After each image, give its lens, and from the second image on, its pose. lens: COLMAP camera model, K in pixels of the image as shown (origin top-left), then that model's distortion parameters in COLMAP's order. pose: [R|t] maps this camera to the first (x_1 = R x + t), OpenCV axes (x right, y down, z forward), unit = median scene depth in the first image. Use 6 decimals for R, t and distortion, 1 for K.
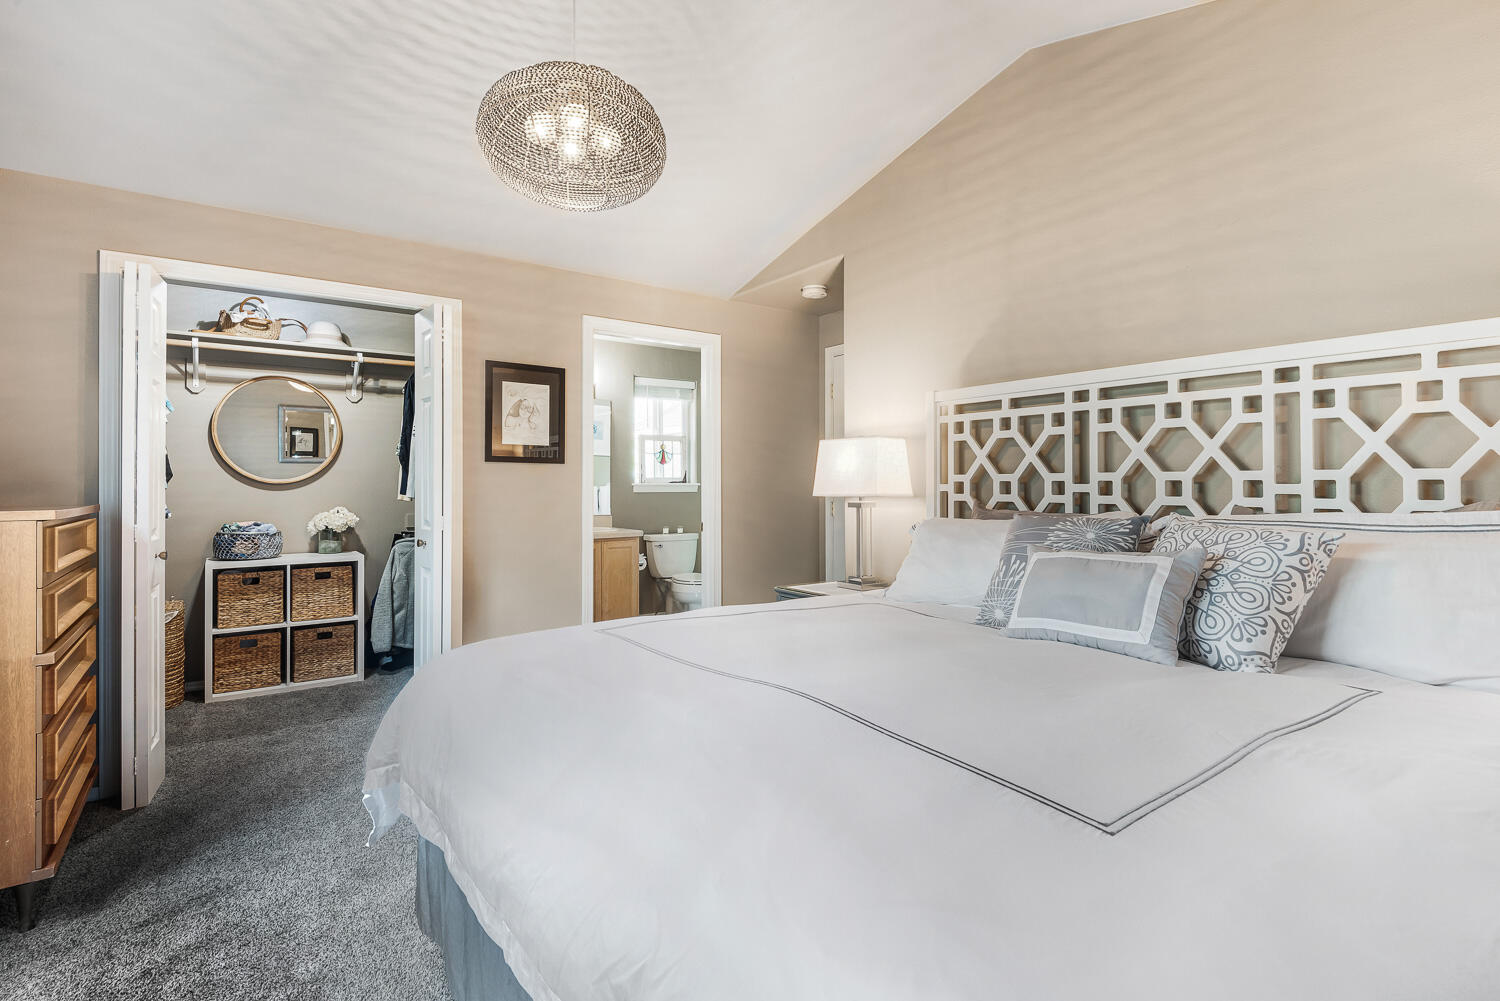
lens RADIAL K [[703.3, 0, 750.4], [0, 703.3, 493.1], [0, 0, 1]] dist [0.015226, -0.013722]
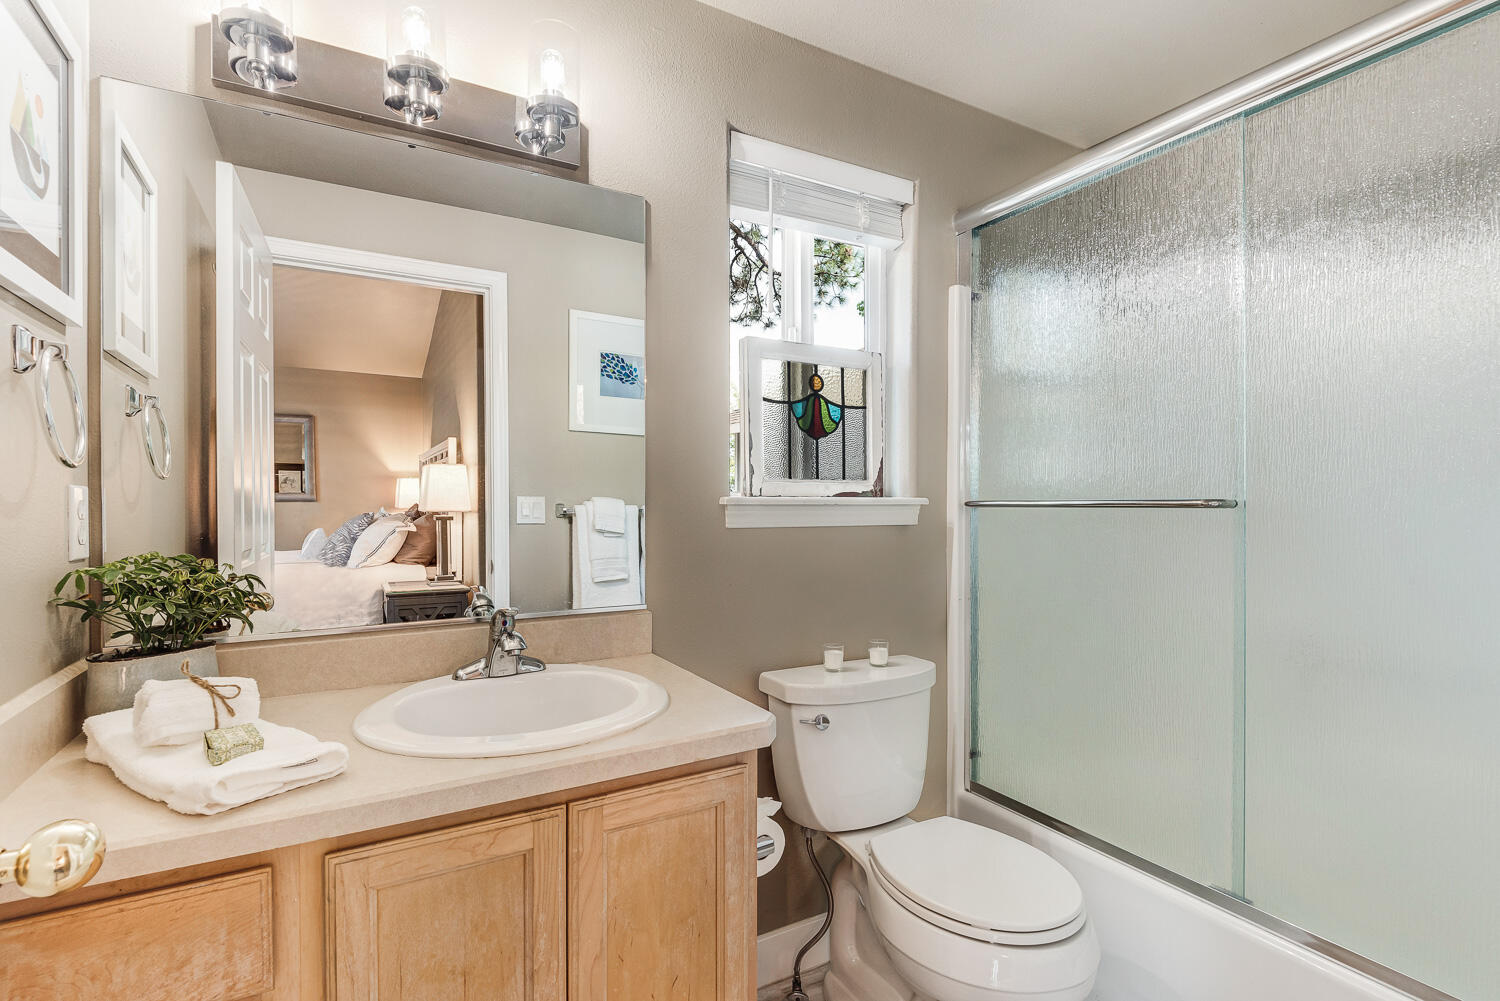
lens RADIAL K [[691.9, 0, 748.0], [0, 691.9, 504.6], [0, 0, 1]] dist [0.014019, -0.012584]
pose [[0.992991, -0.004019, -0.118119, -0.120242], [0.003152, 0.999967, -0.007525, -0.008851], [0.118145, 0.007100, 0.992971, 0.697833]]
